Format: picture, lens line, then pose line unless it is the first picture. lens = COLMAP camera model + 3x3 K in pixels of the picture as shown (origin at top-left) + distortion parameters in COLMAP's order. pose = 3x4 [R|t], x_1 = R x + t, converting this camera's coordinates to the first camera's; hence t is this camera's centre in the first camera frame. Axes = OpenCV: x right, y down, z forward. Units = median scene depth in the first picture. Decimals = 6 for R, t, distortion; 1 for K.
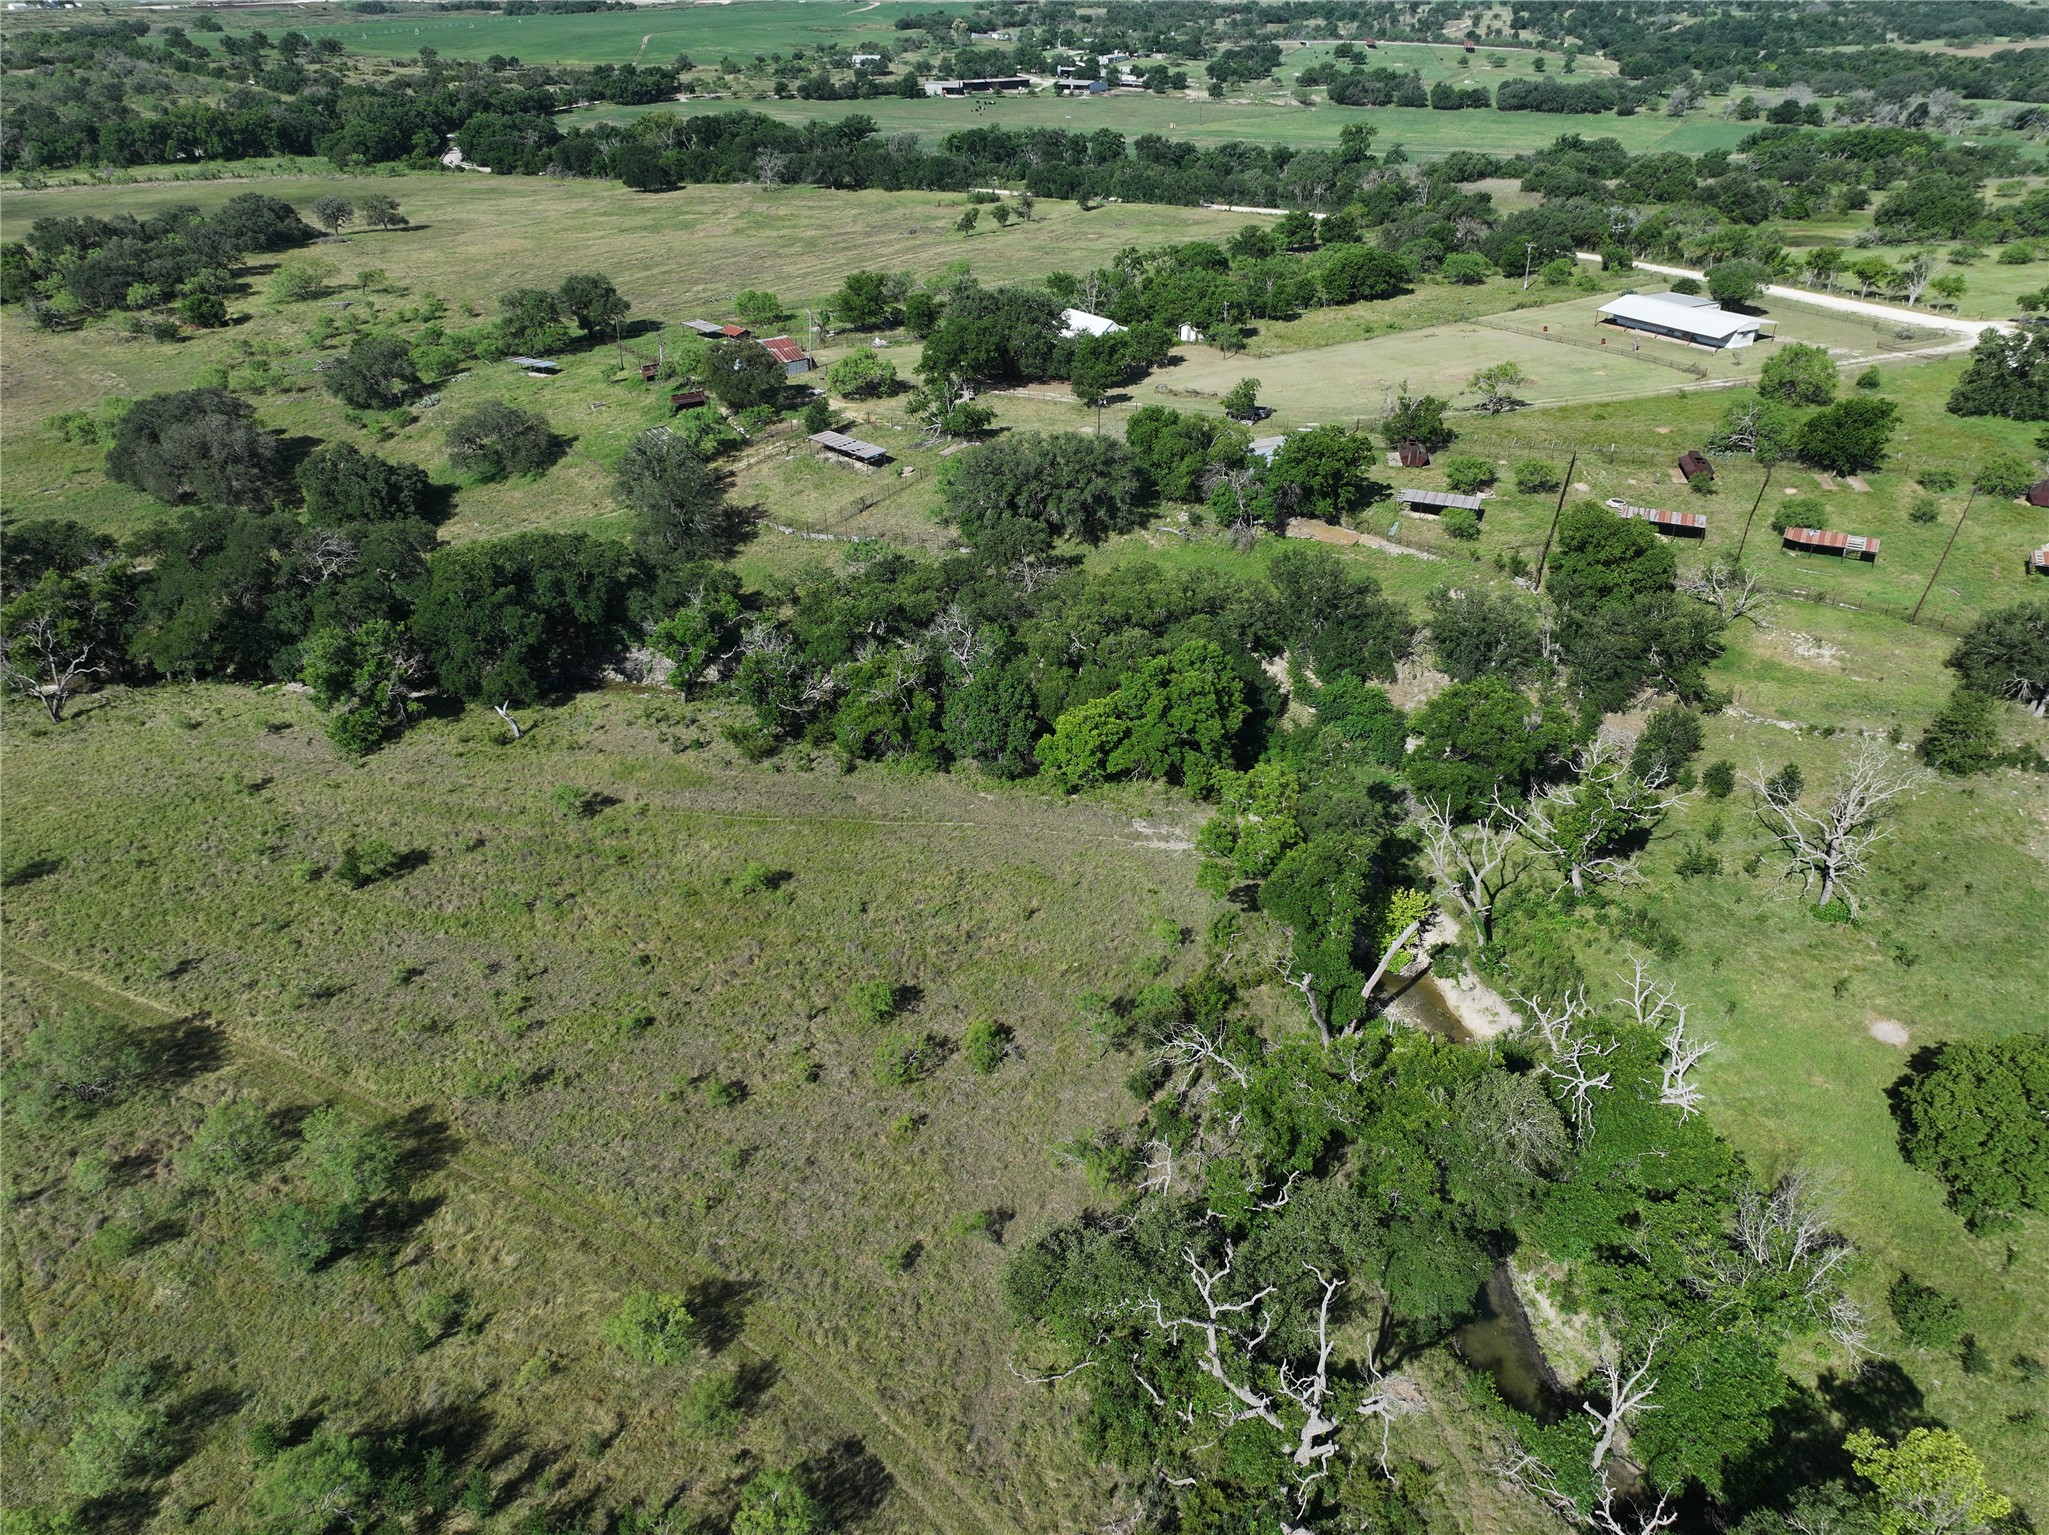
lens RADIAL K [[1441.6, 0, 1032.6], [0, 1441.6, 764.8], [0, 0, 1]] dist [-0.014978, 0.035785]
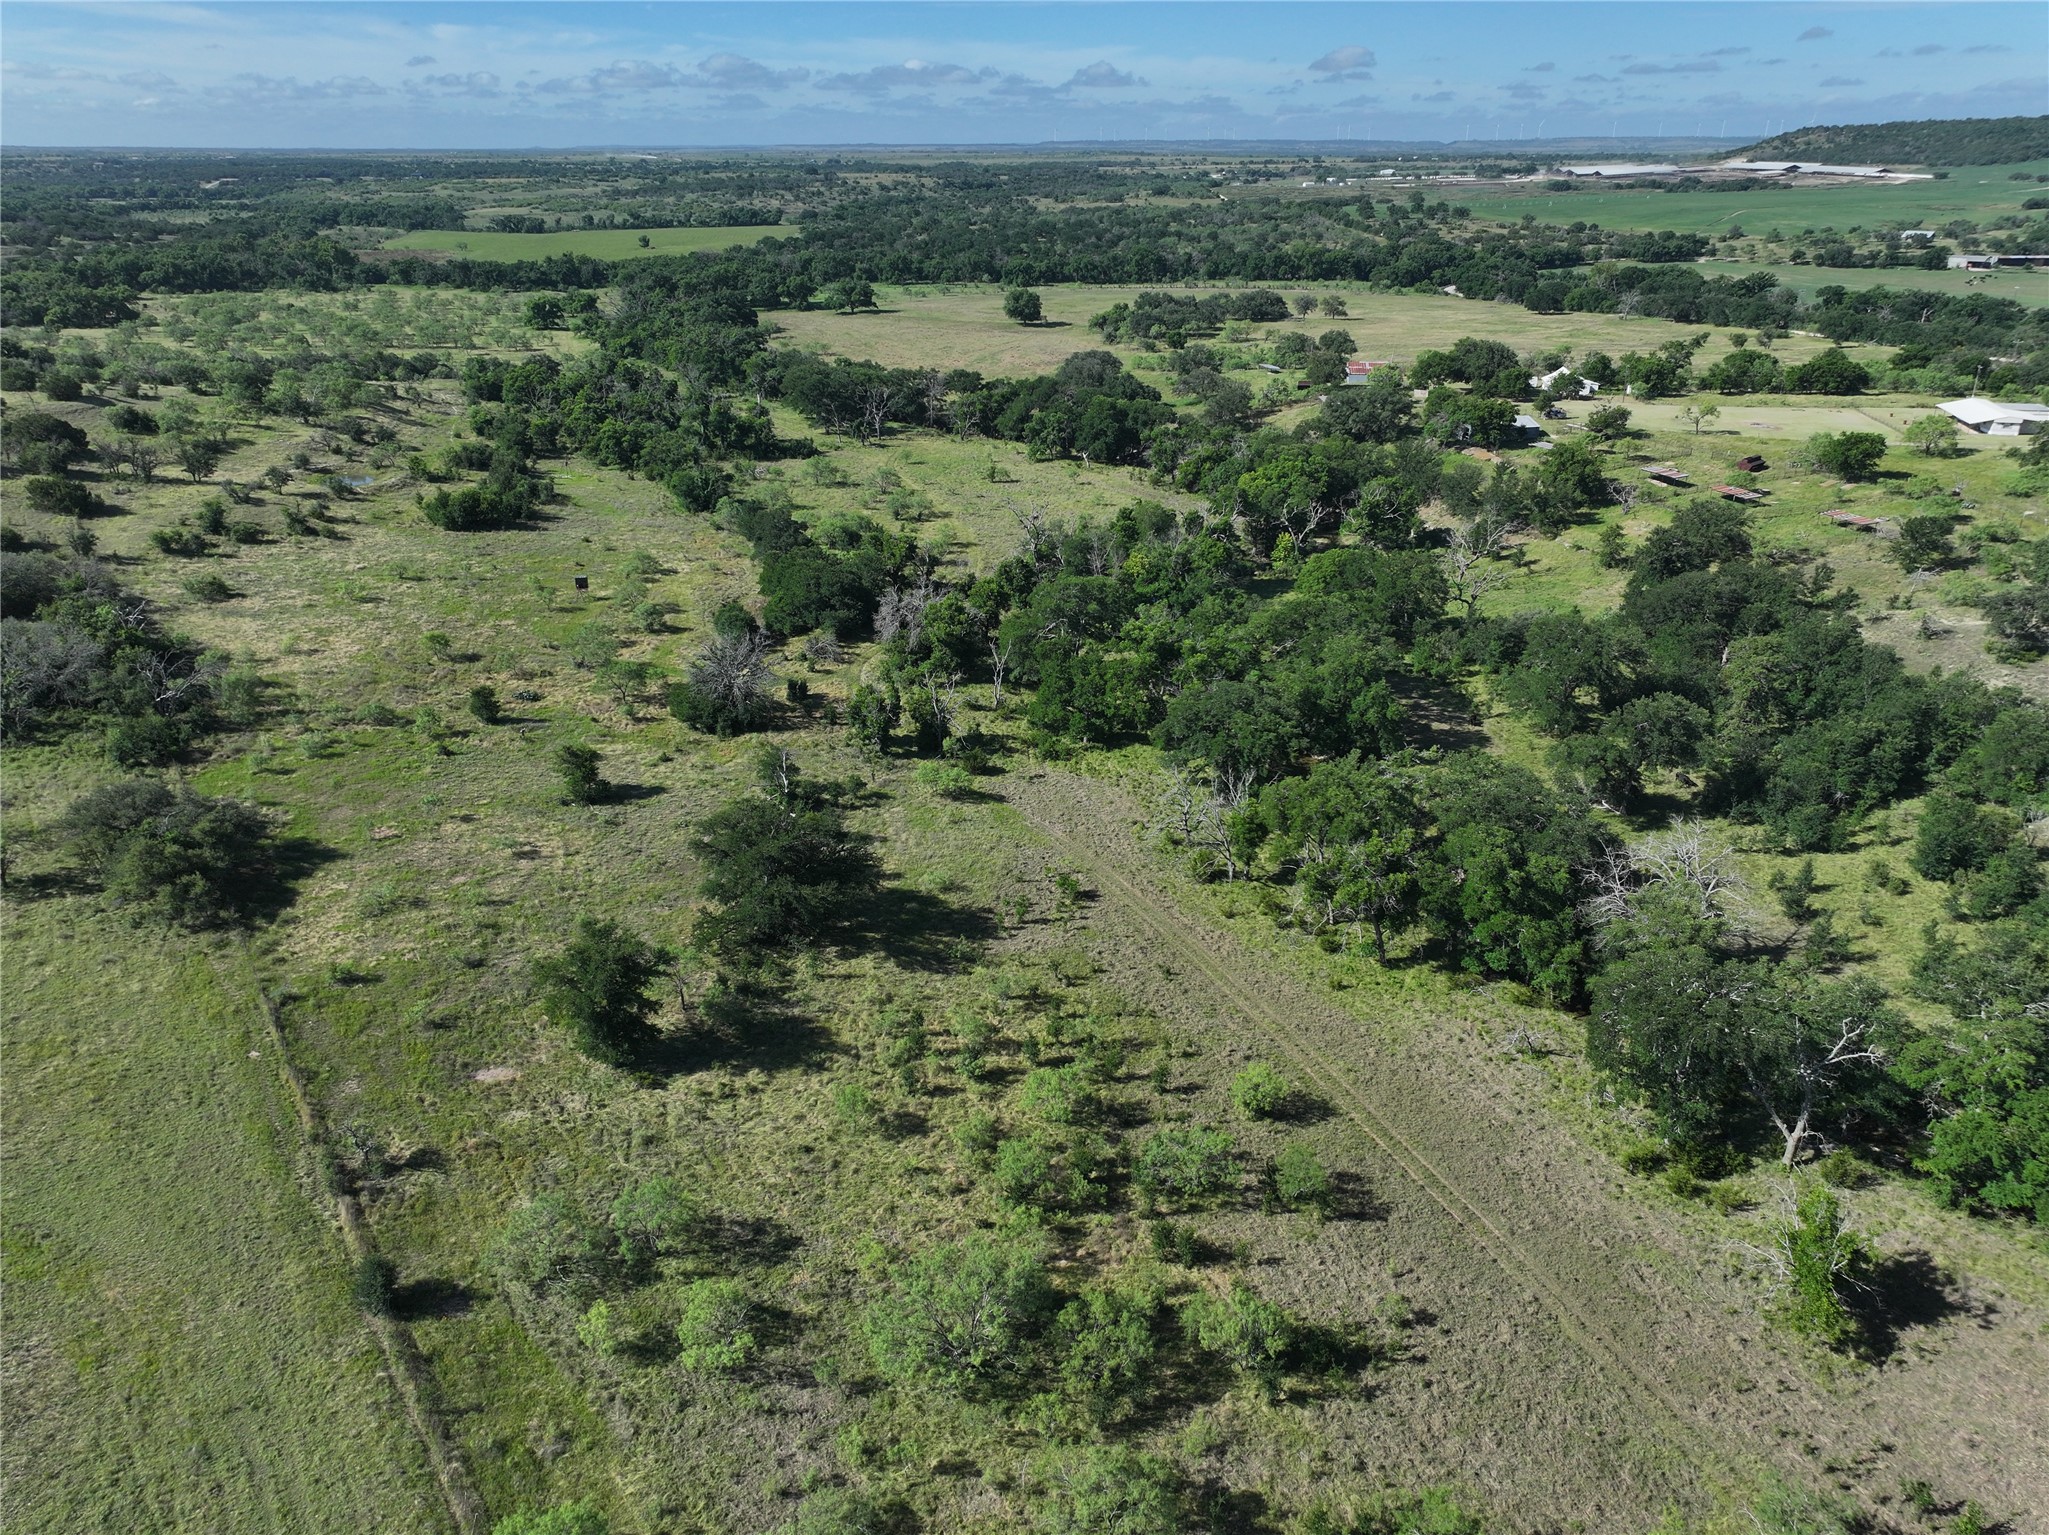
lens RADIAL K [[1441.6, 0, 1032.6], [0, 1441.6, 764.8], [0, 0, 1]] dist [-0.014978, 0.035785]
pose [[0.712231, 0.274741, -0.645945, 0.798116], [-0.339052, 0.940404, 0.026139, 0.258227], [0.614631, 0.200392, 0.762937, -0.489145]]
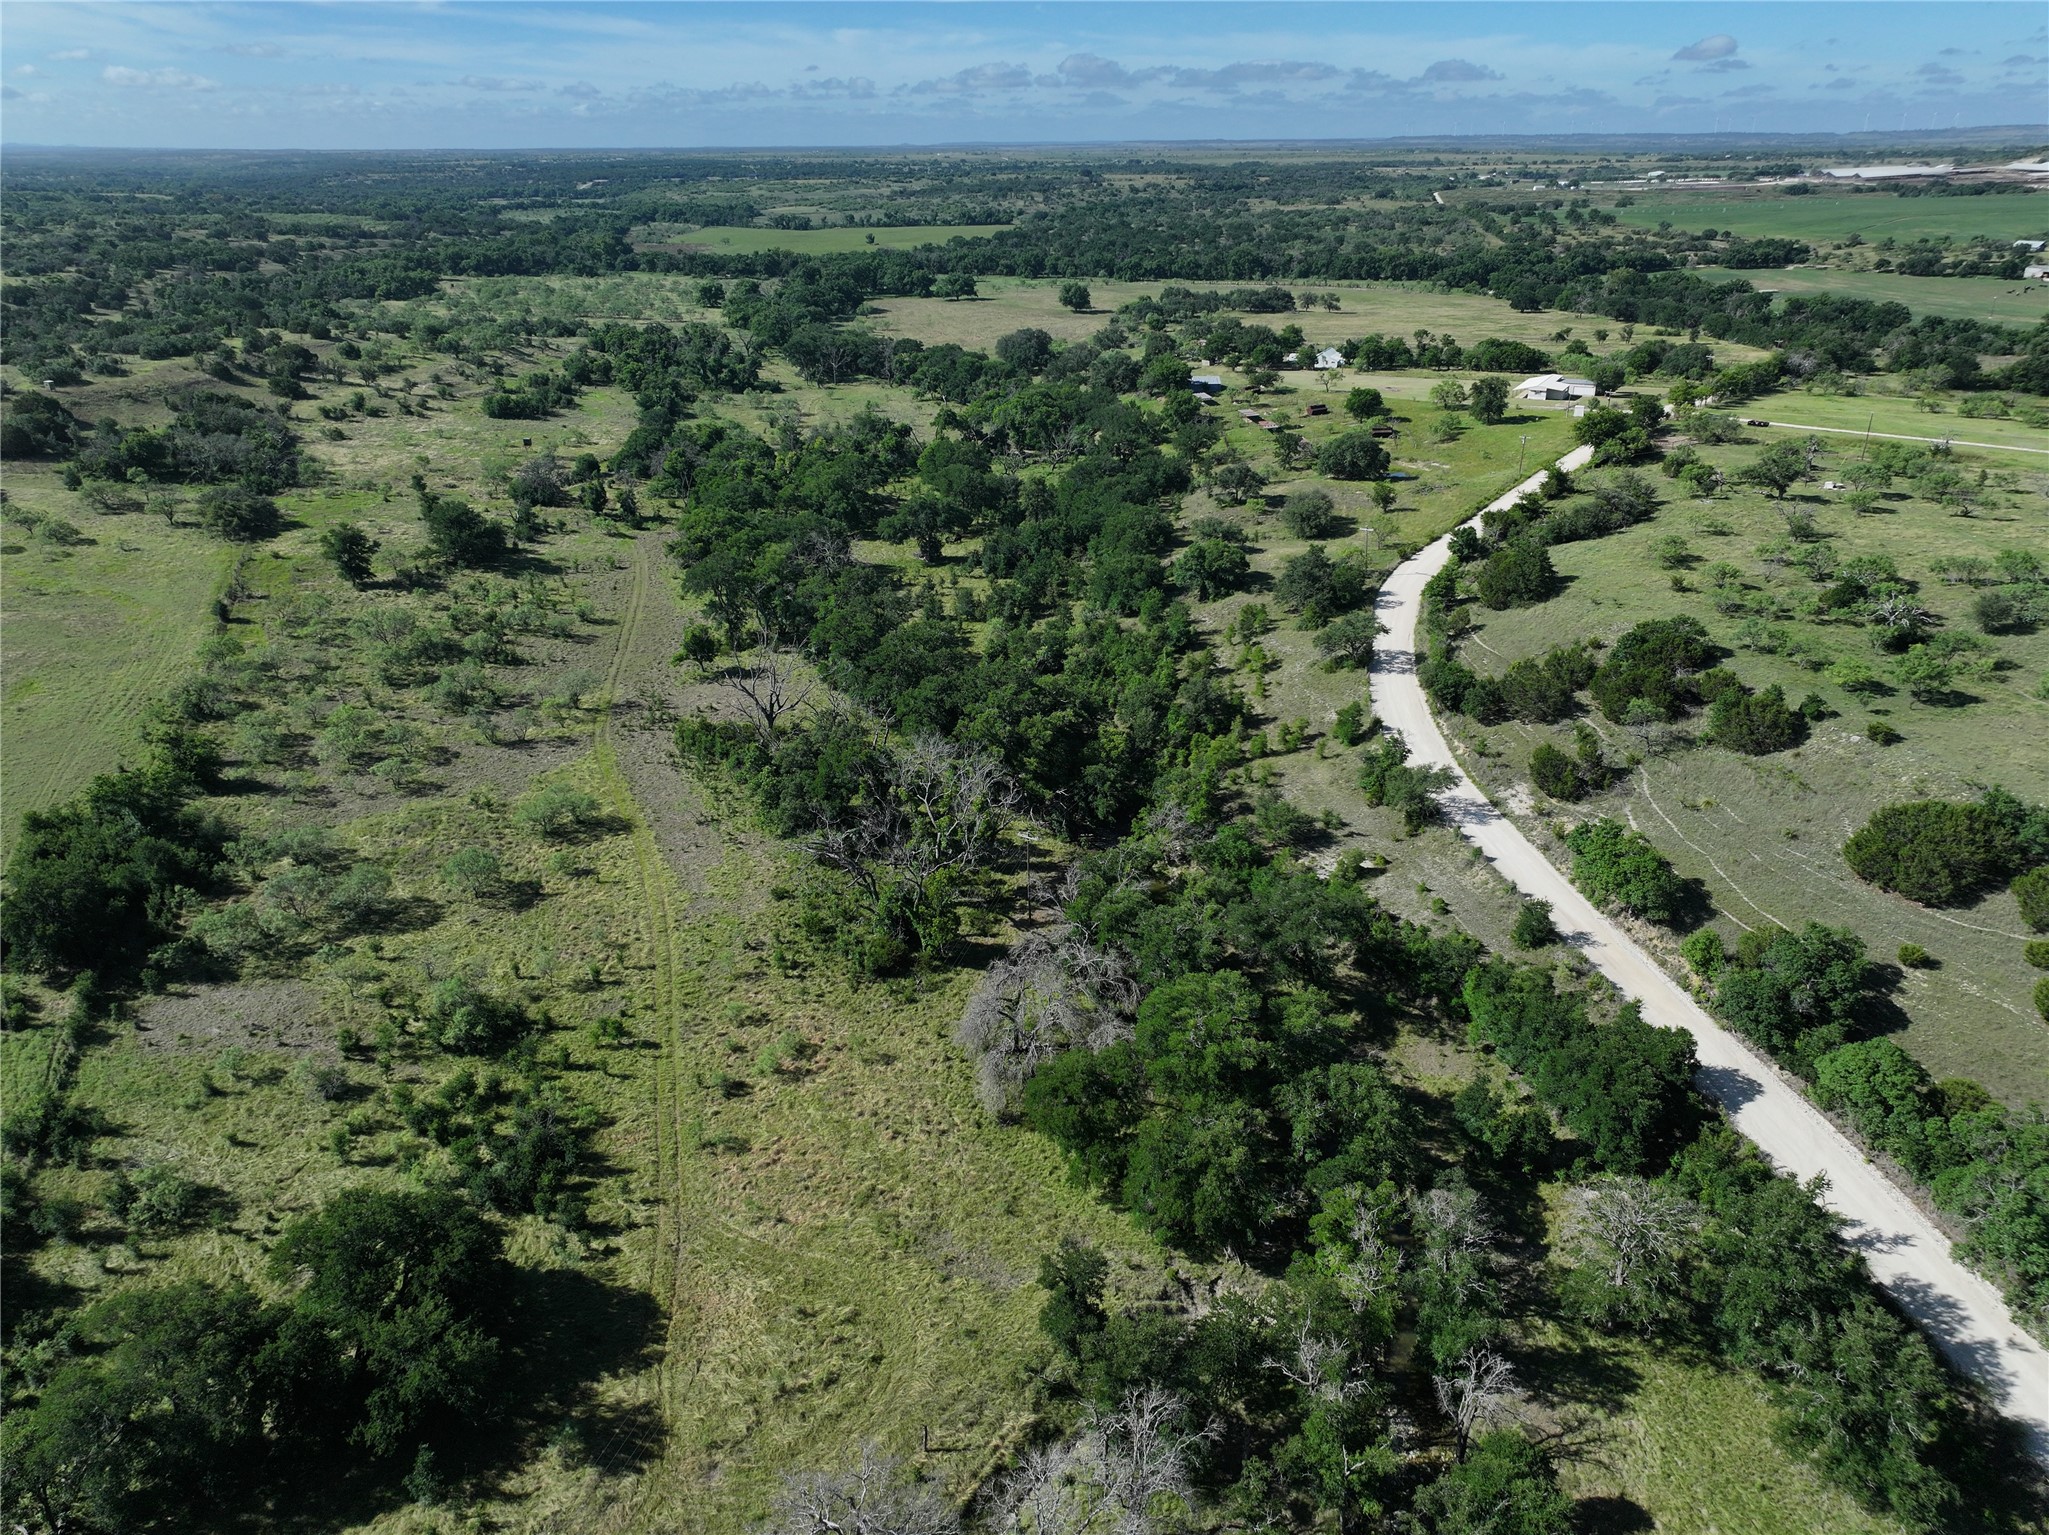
lens RADIAL K [[1441.6, 0, 1032.6], [0, 1441.6, 764.8], [0, 0, 1]] dist [-0.014978, 0.035785]
pose [[0.533982, 0.331719, -0.777705, 1.720570], [-0.405950, 0.907452, 0.108331, 0.187949], [0.741666, 0.257862, 0.619224, -0.470819]]
